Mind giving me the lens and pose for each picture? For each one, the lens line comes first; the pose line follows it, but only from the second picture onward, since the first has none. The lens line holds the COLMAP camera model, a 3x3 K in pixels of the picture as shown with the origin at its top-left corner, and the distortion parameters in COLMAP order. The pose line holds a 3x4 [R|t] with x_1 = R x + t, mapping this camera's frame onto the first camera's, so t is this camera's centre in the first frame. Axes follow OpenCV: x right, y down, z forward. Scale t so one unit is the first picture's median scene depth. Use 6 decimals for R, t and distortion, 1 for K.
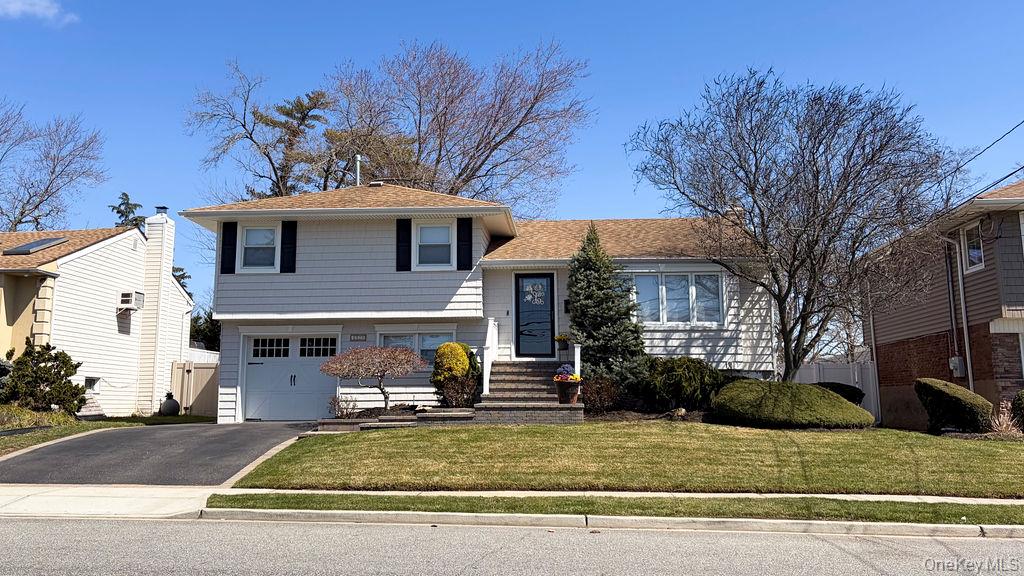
lens RADIAL K [[748.7, 0, 512.0], [0, 748.7, 288.0], [0, 0, 1]] dist [0.011708, 0.000181]
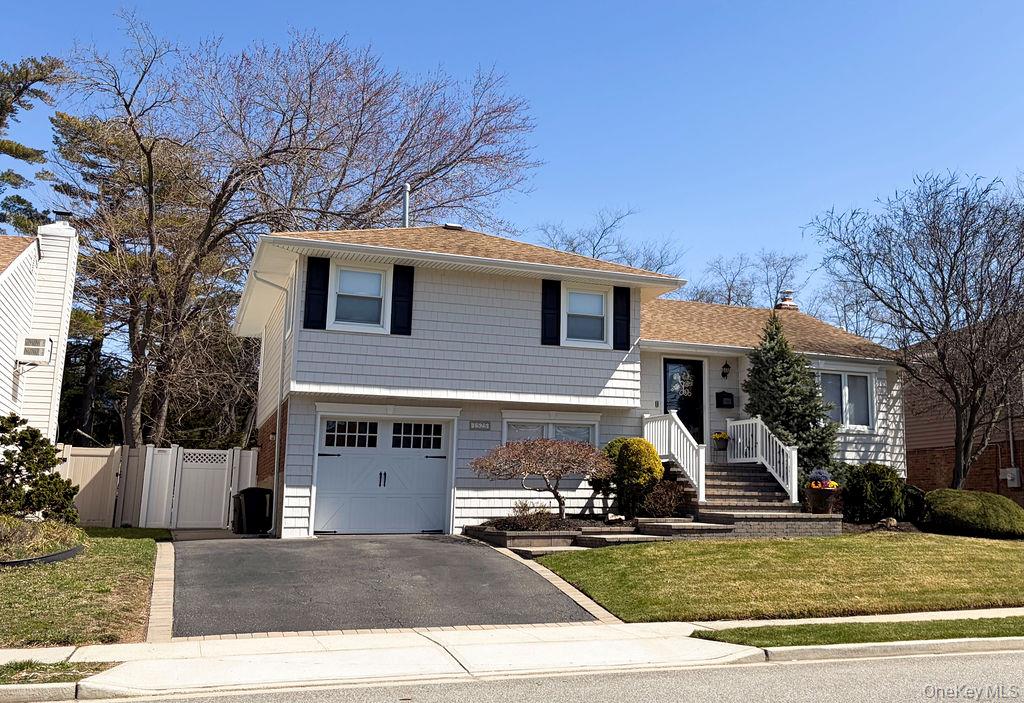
lens RADIAL K [[918.3, 0, 512.0], [0, 918.3, 351.5], [0, 0, 1]] dist [0.010268, -0.017015]
pose [[0.908249, 0.074443, 0.411754, -0.592559], [-0.068777, 0.997223, -0.028582, 0.015200], [-0.412738, -0.002360, 0.910847, 0.125769]]
